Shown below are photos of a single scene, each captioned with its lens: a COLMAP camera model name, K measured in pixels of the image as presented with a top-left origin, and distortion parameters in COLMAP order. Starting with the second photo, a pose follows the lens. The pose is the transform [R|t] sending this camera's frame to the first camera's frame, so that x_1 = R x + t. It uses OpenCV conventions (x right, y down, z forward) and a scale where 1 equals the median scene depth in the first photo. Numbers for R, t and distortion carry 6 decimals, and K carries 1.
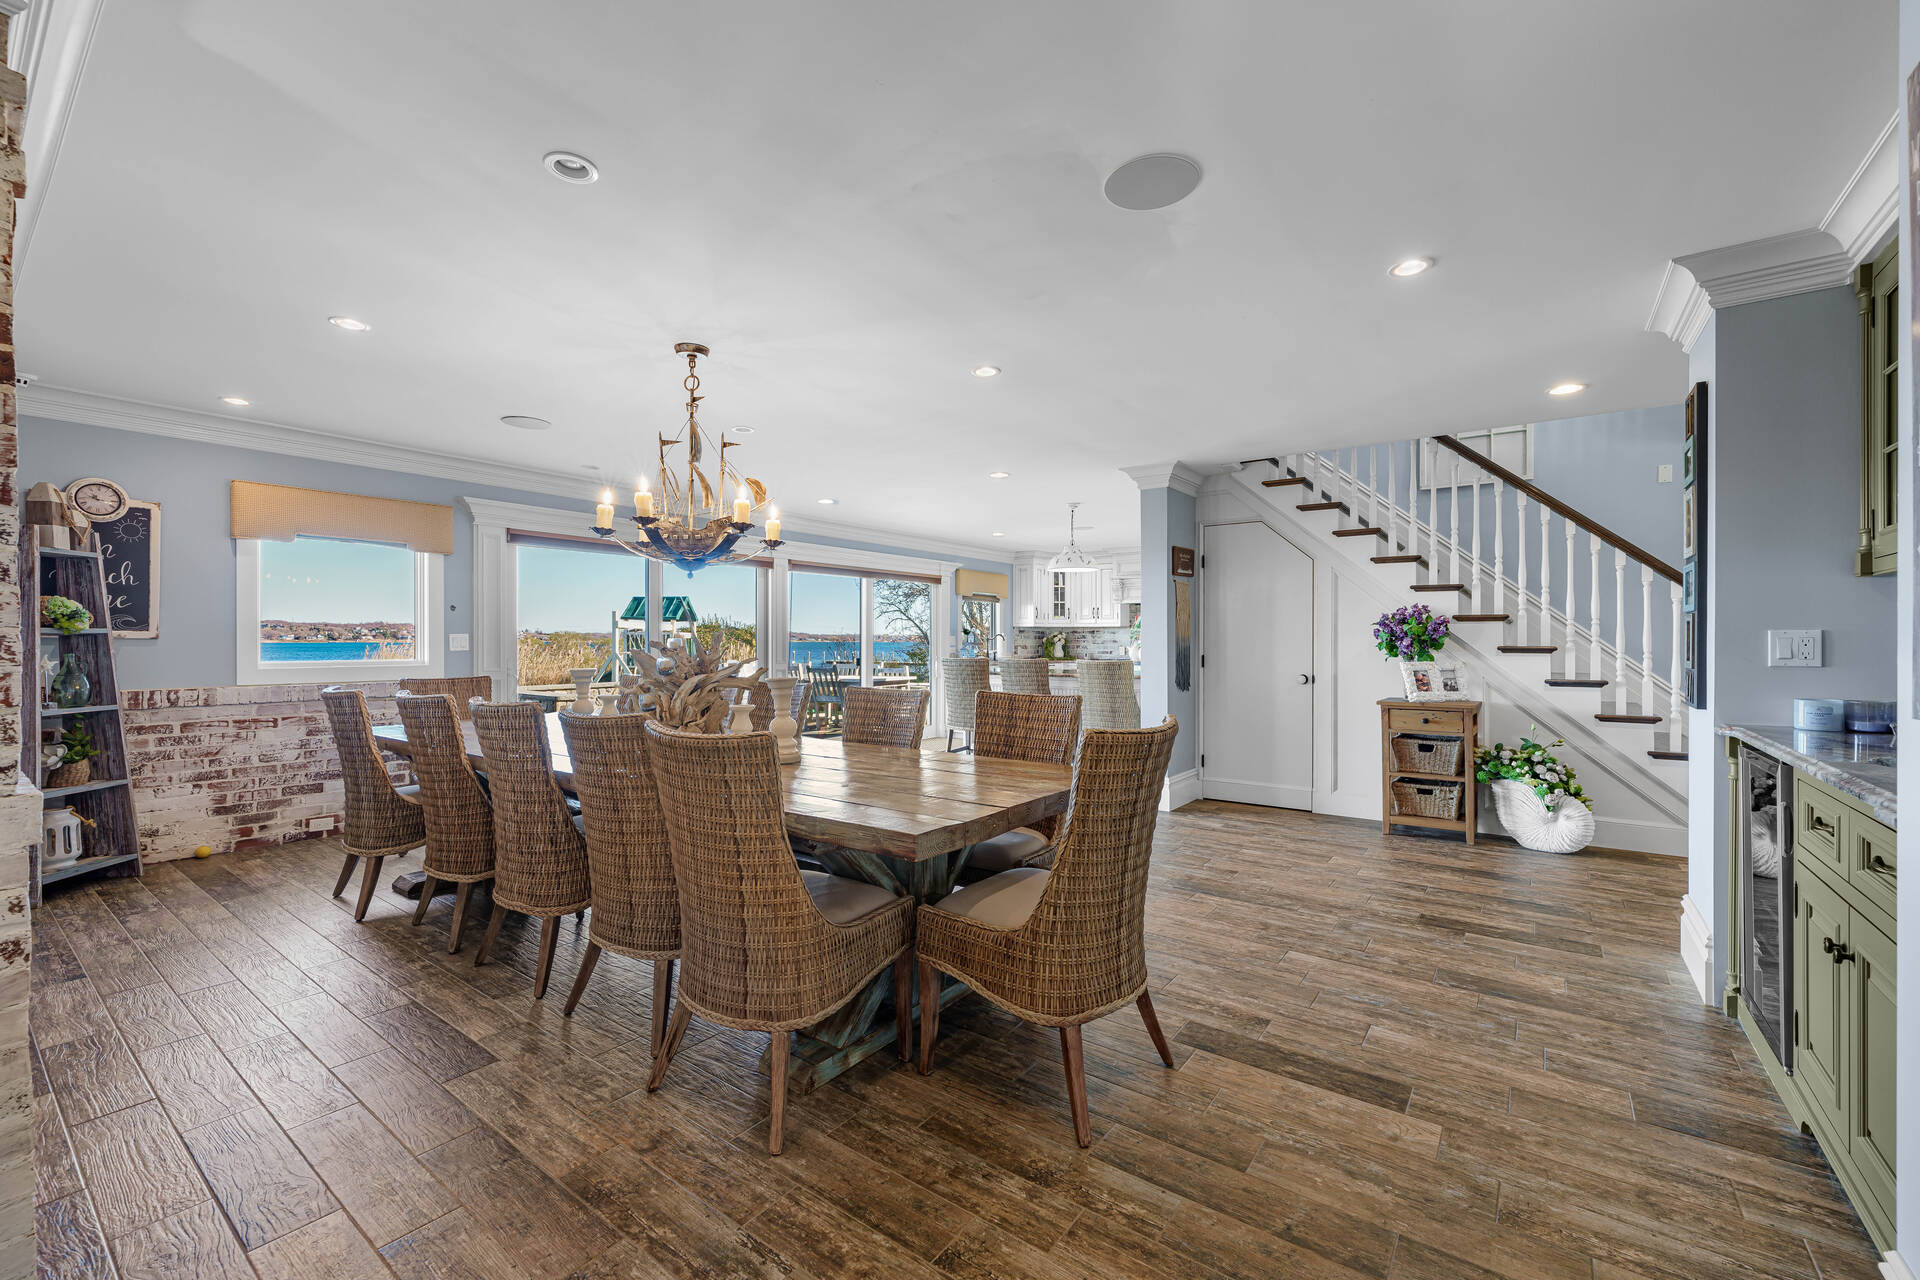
lens RADIAL K [[780.7, 0, 961.9], [0, 780.7, 641.5], [0, 0, 1]] dist [0.001776, -0.001151]
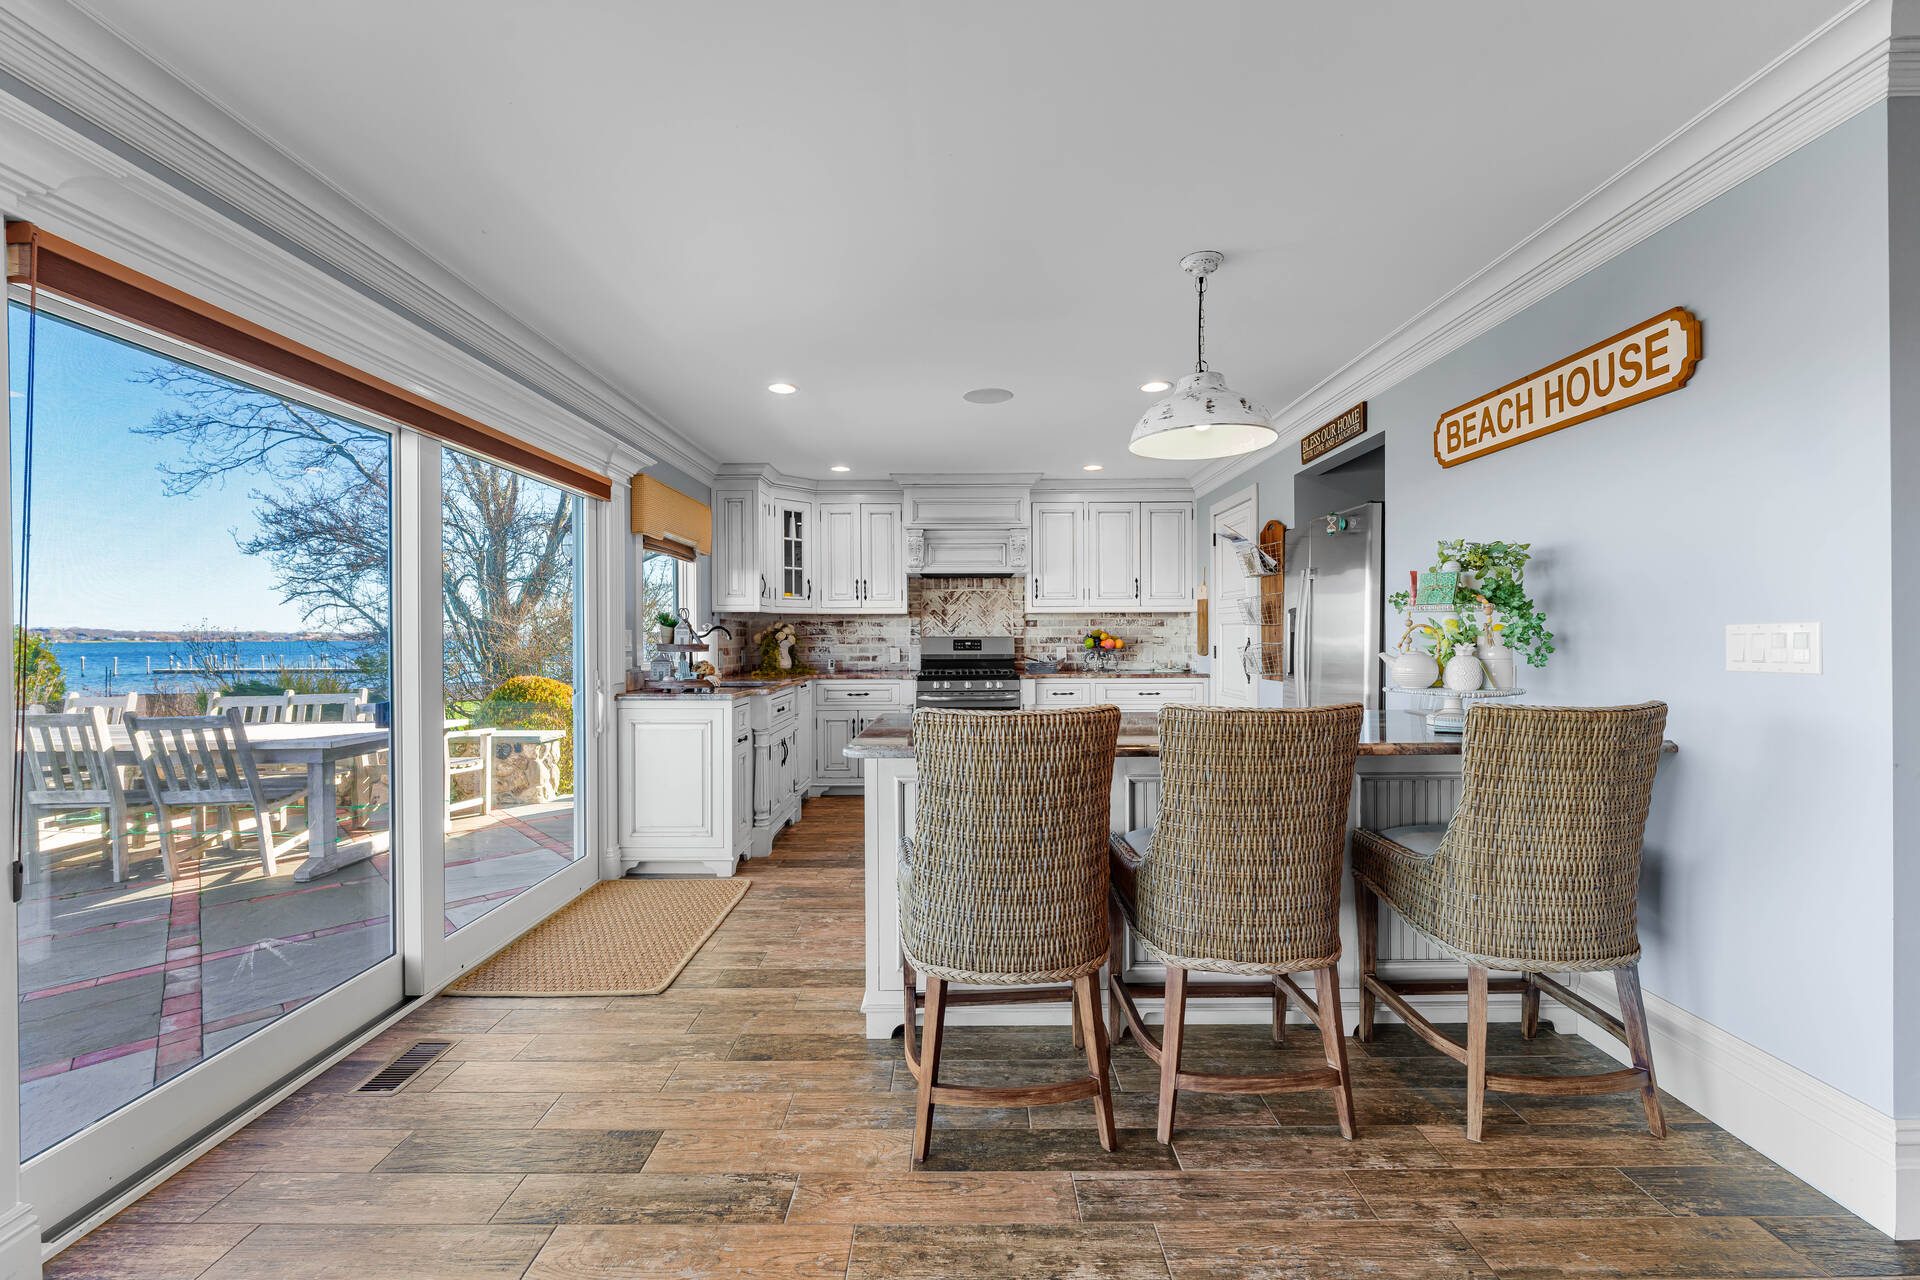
lens RADIAL K [[780.7, 0, 970.3], [0, 780.7, 637.5], [0, 0, 1]] dist [0.001776, -0.001151]
pose [[0.797871, -0.006054, 0.602797, -0.235153], [0.007063, 0.999975, 0.000694, -0.003135], [-0.602786, 0.003703, 0.797894, 1.094525]]
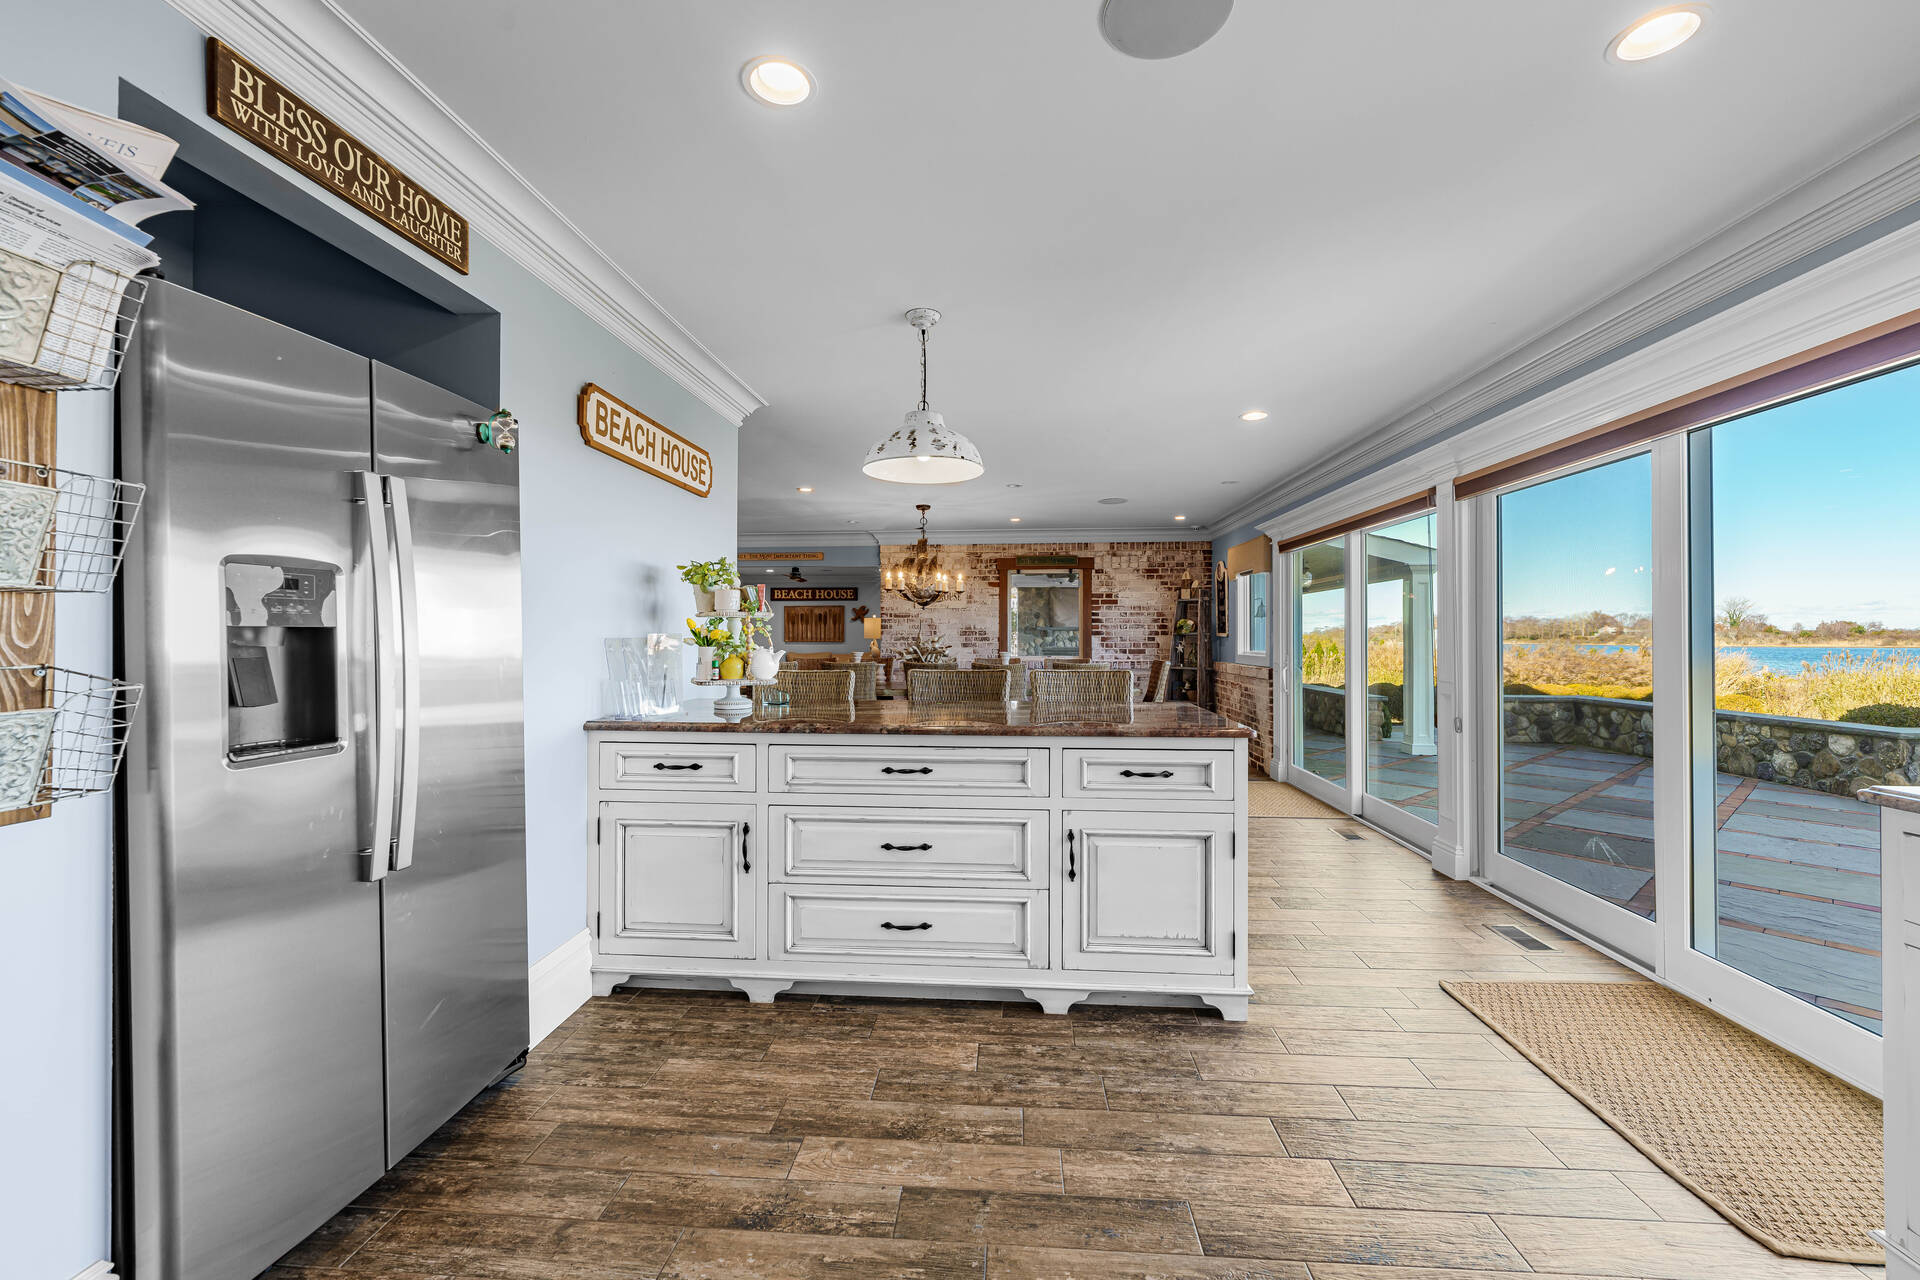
lens RADIAL K [[780.7, 0, 947.2], [0, 780.7, 625.2], [0, 0, 1]] dist [0.001776, -0.001151]
pose [[-0.851894, -0.009446, -0.523629, 0.506561], [-0.002330, 0.999896, -0.014246, -0.002584], [0.523709, -0.010916, -0.851827, 1.946006]]
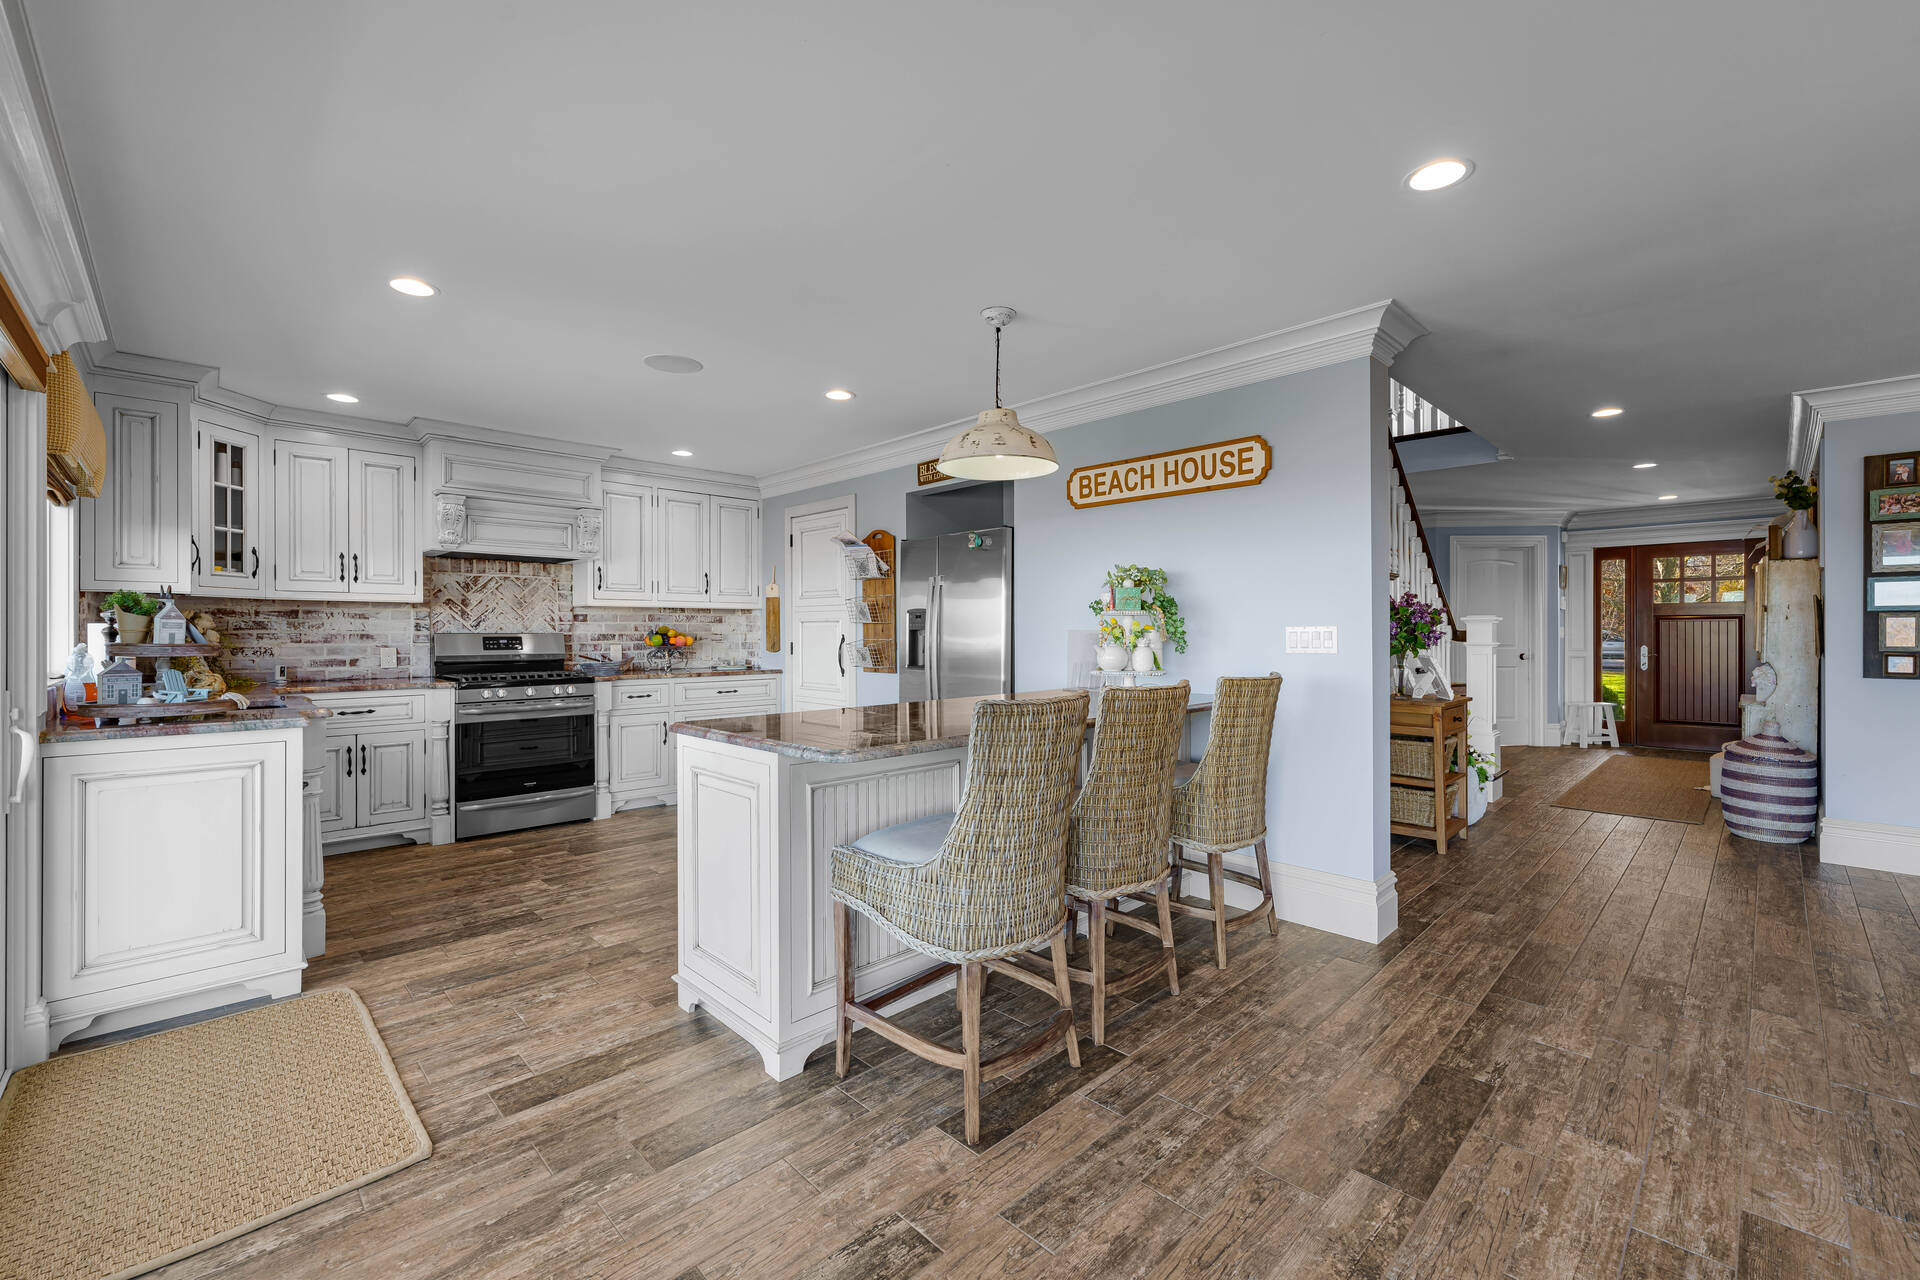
lens RADIAL K [[780.7, 0, 966.2], [0, 780.7, 631.7], [0, 0, 1]] dist [0.001776, -0.001151]
pose [[0.153470, -0.001920, 0.988151, -0.406133], [0.004187, 0.999990, 0.001293, -0.004188], [-0.988144, 0.003939, 0.153477, 1.348718]]
